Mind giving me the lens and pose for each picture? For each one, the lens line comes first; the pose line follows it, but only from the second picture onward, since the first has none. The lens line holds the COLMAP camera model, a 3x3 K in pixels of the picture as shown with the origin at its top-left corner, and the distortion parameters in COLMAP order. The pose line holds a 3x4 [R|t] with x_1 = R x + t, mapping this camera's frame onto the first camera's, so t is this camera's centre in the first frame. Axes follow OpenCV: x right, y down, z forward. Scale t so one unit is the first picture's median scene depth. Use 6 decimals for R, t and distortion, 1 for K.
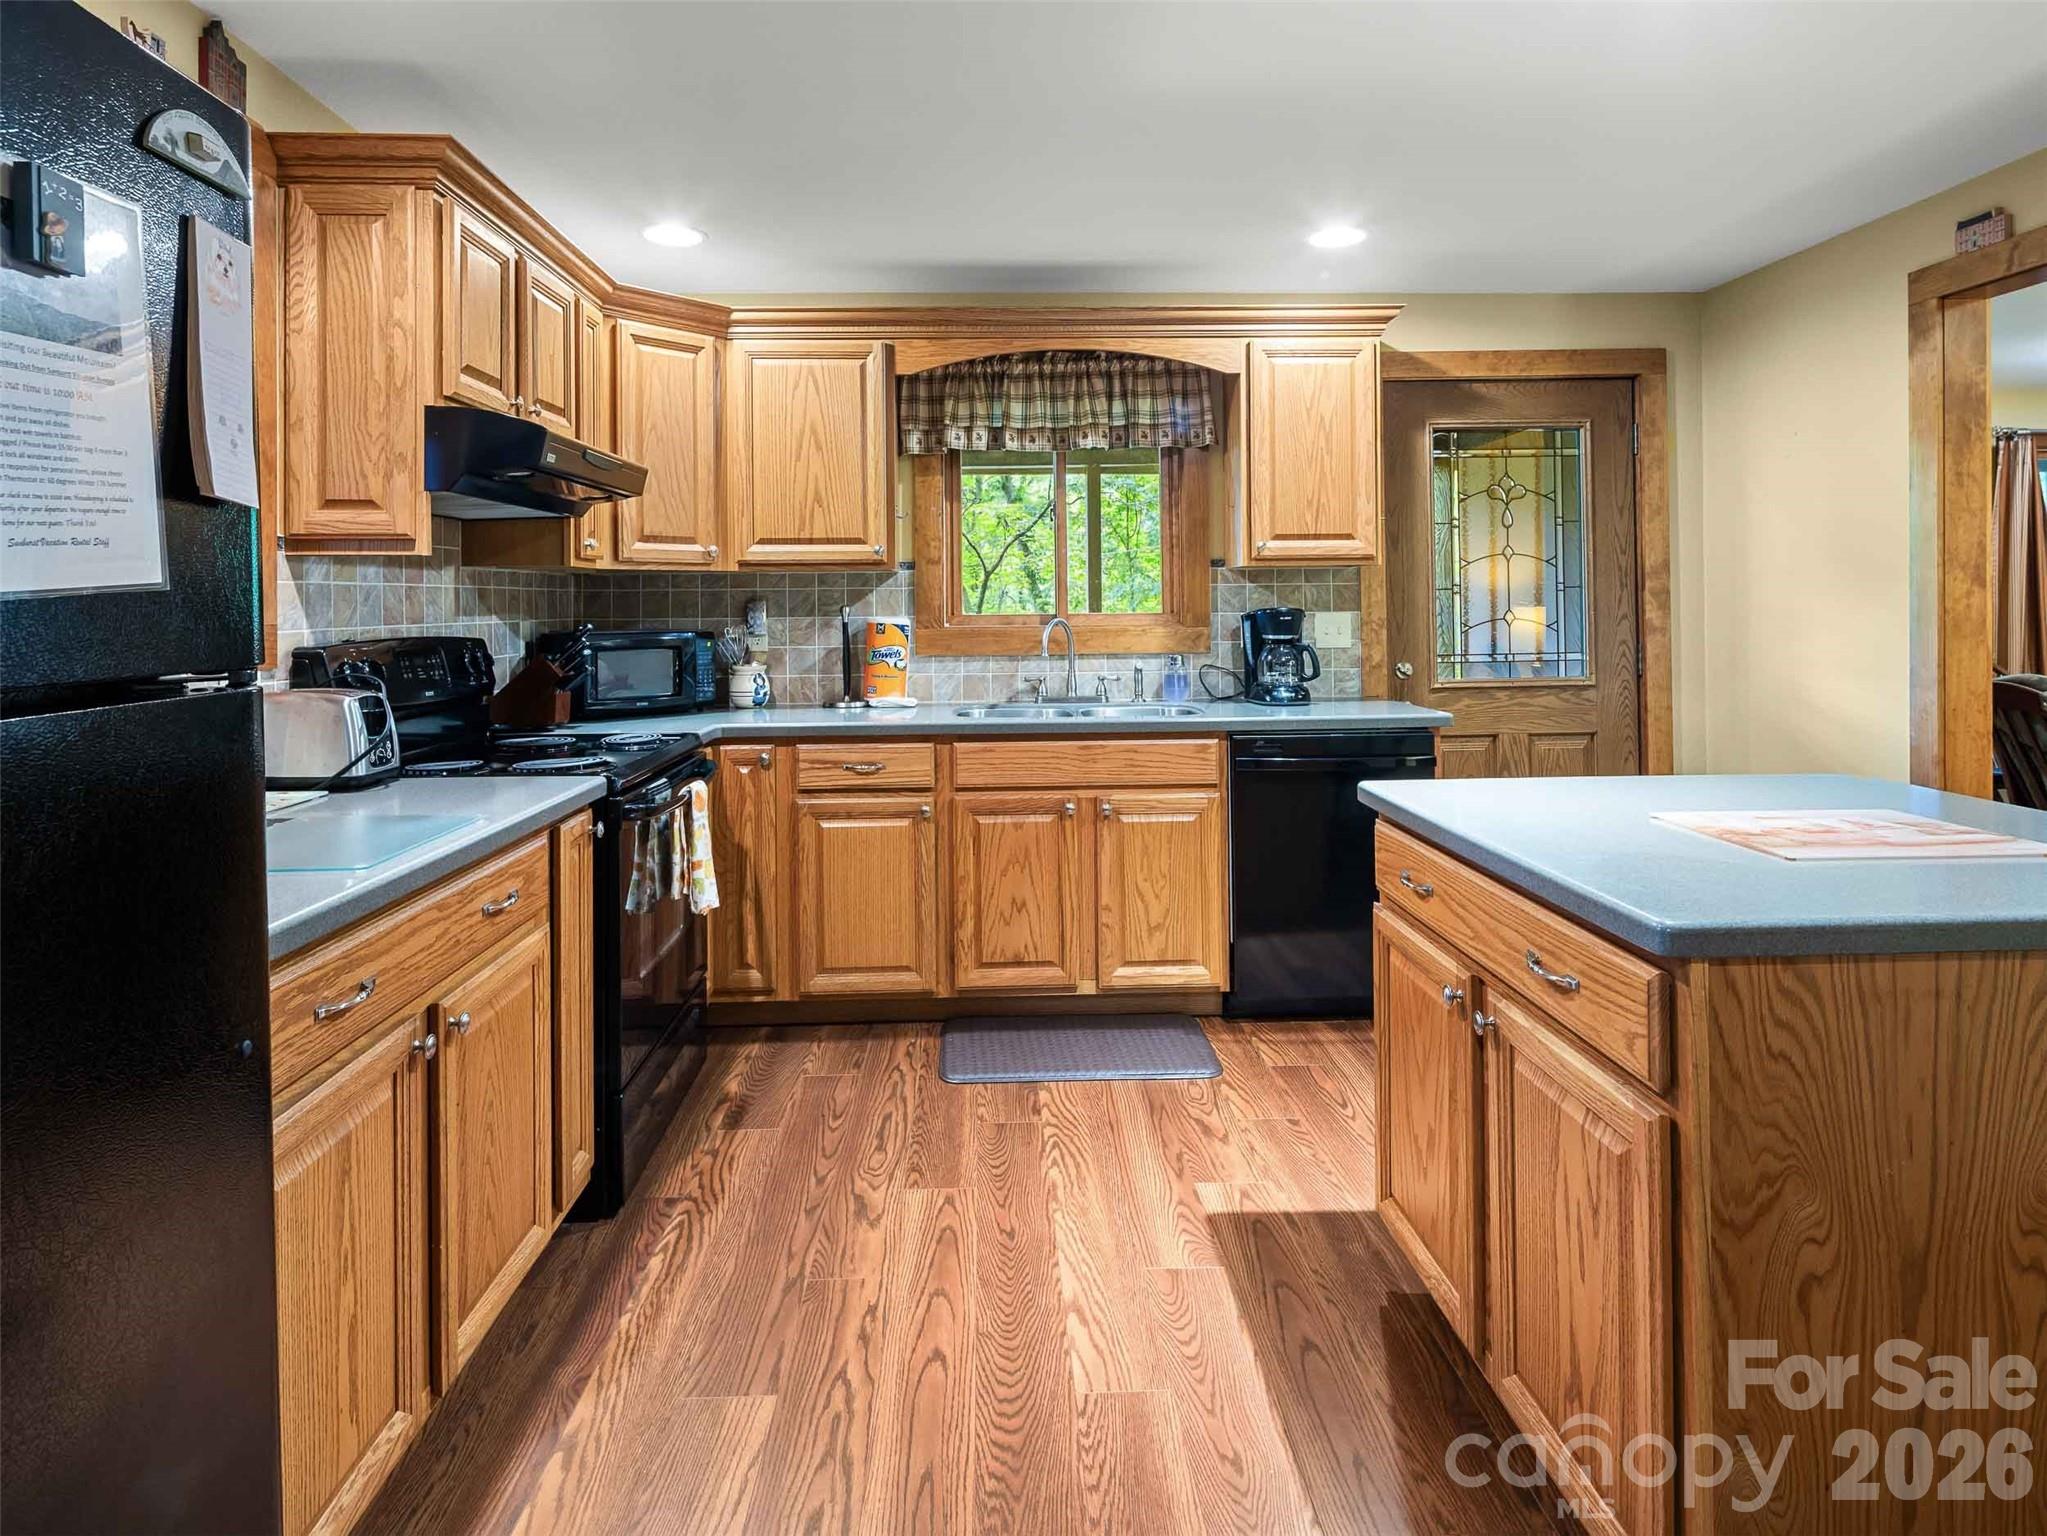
lens RADIAL K [[1120.3, 0, 1032.2], [0, 1120.3, 605.7], [0, 0, 1]] dist [-0.000216, -0.001753]
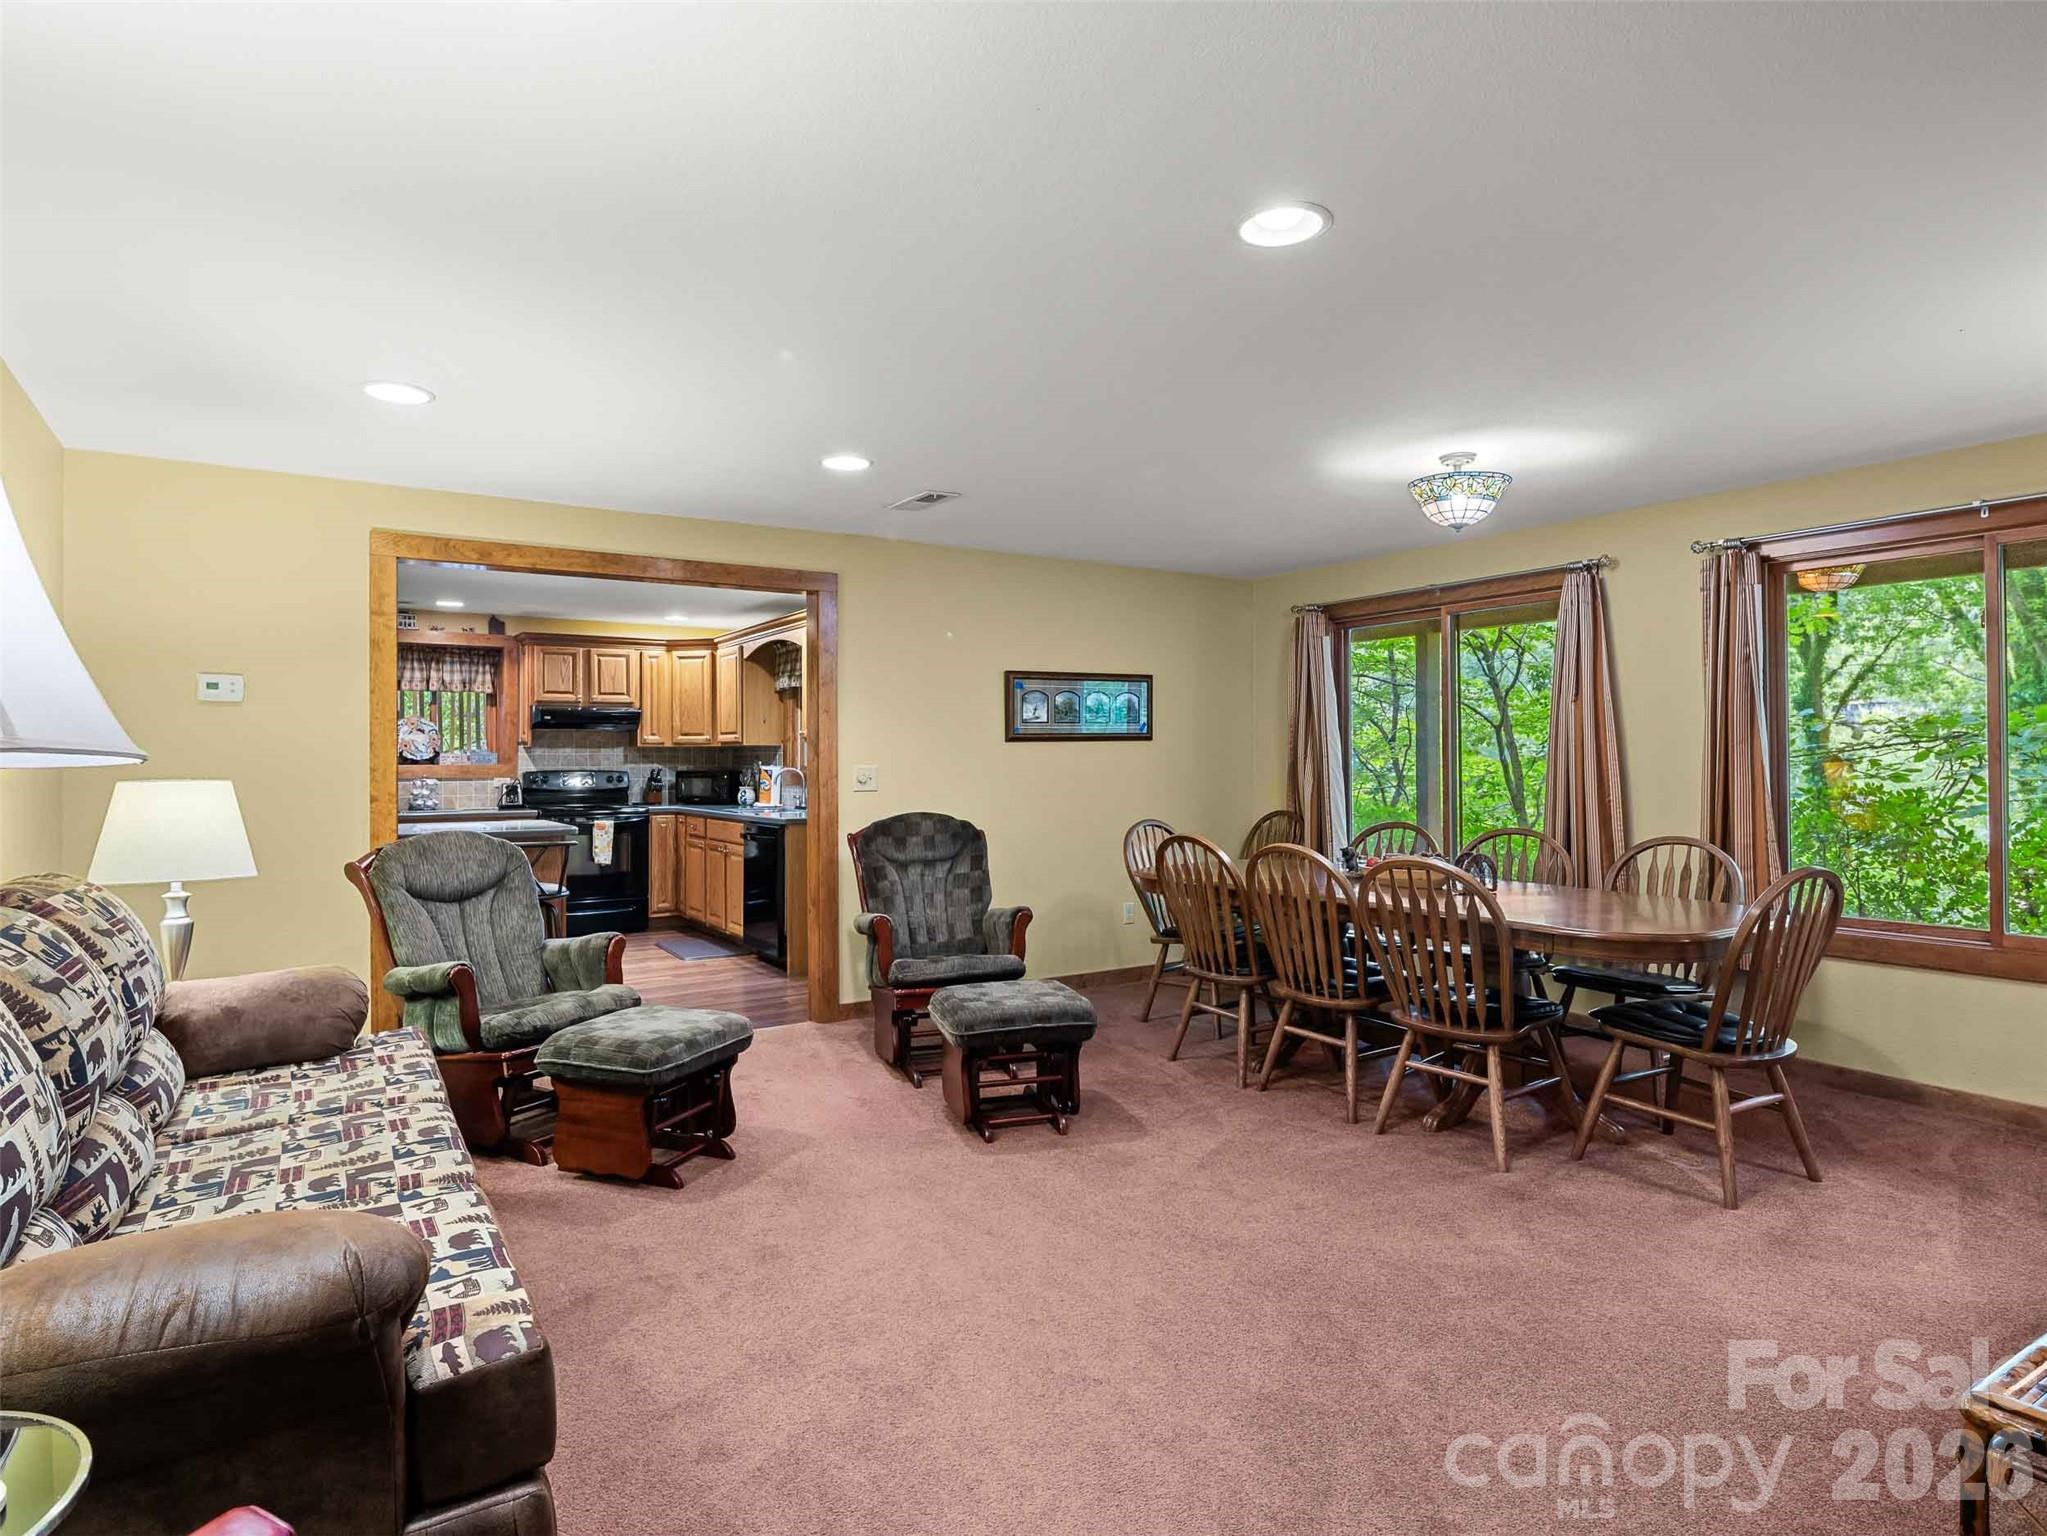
lens RADIAL K [[1120.3, 0, 1013.9], [0, 1120.3, 759.8], [0, 0, 1]] dist [-0.000216, -0.001753]
pose [[0.507837, 0.007392, -0.861421, 2.111414], [-0.001497, 0.999969, 0.007698, -0.021308], [0.861452, -0.002620, 0.507833, 0.326770]]
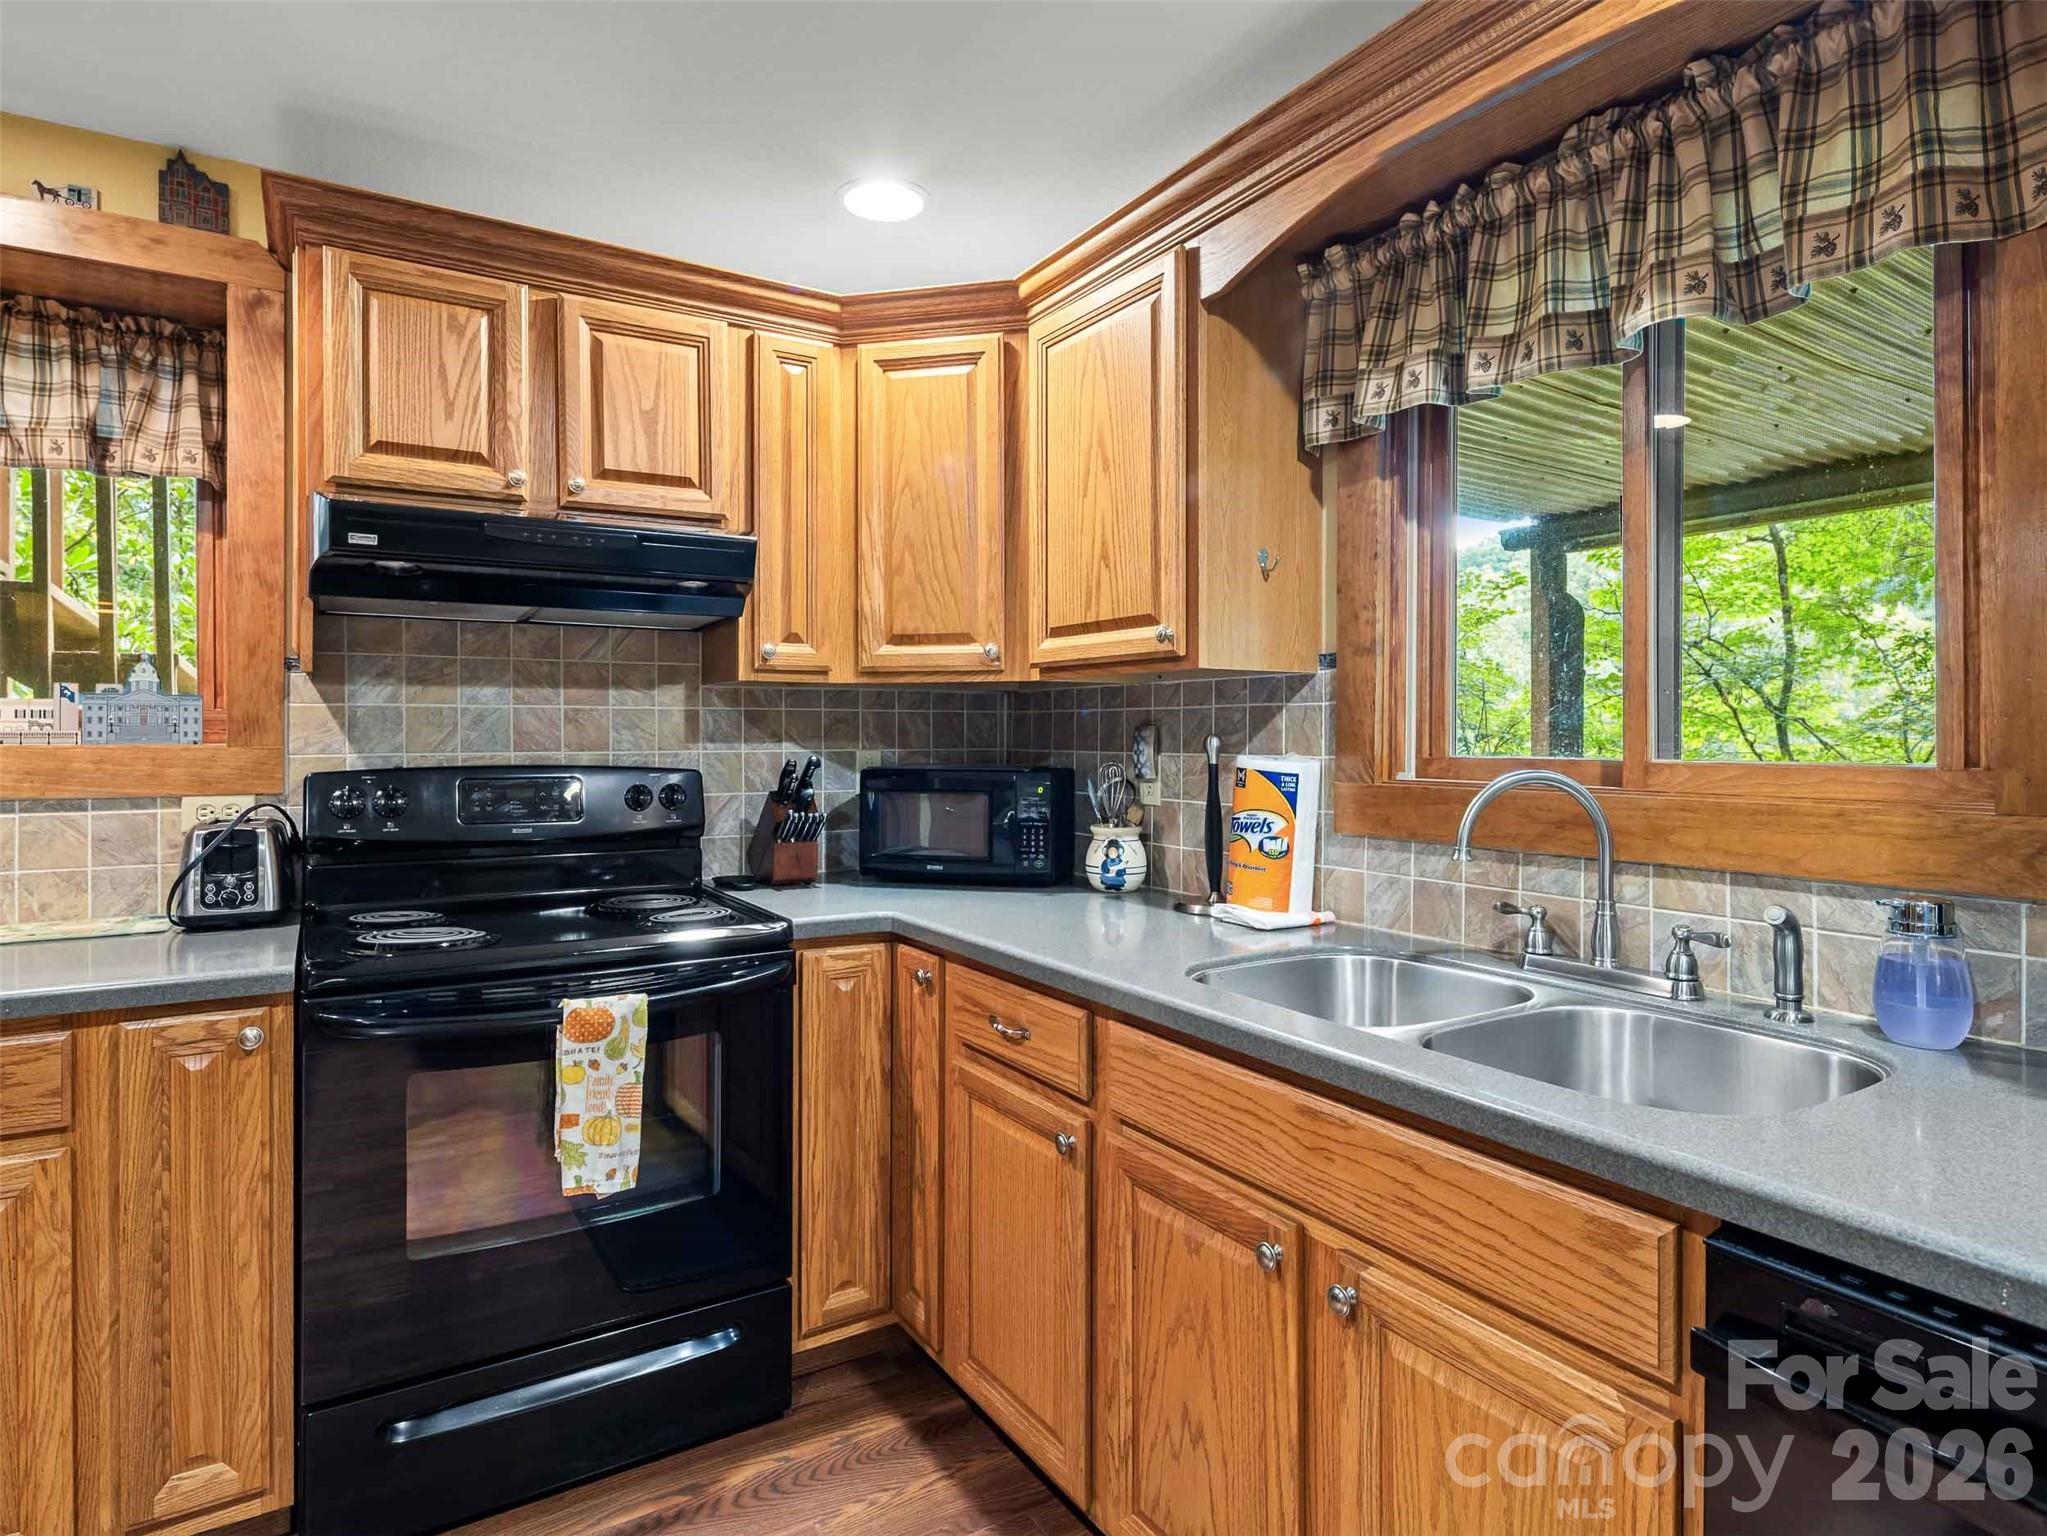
lens RADIAL K [[1120.3, 0, 1024.9], [0, 1120.3, 739.2], [0, 0, 1]] dist [-0.000216, -0.001753]
pose [[0.488911, 0.011472, -0.872258, 0.305344], [-0.007143, 0.999933, 0.009148, -0.002781], [0.872305, 0.001758, 0.488960, 0.673892]]
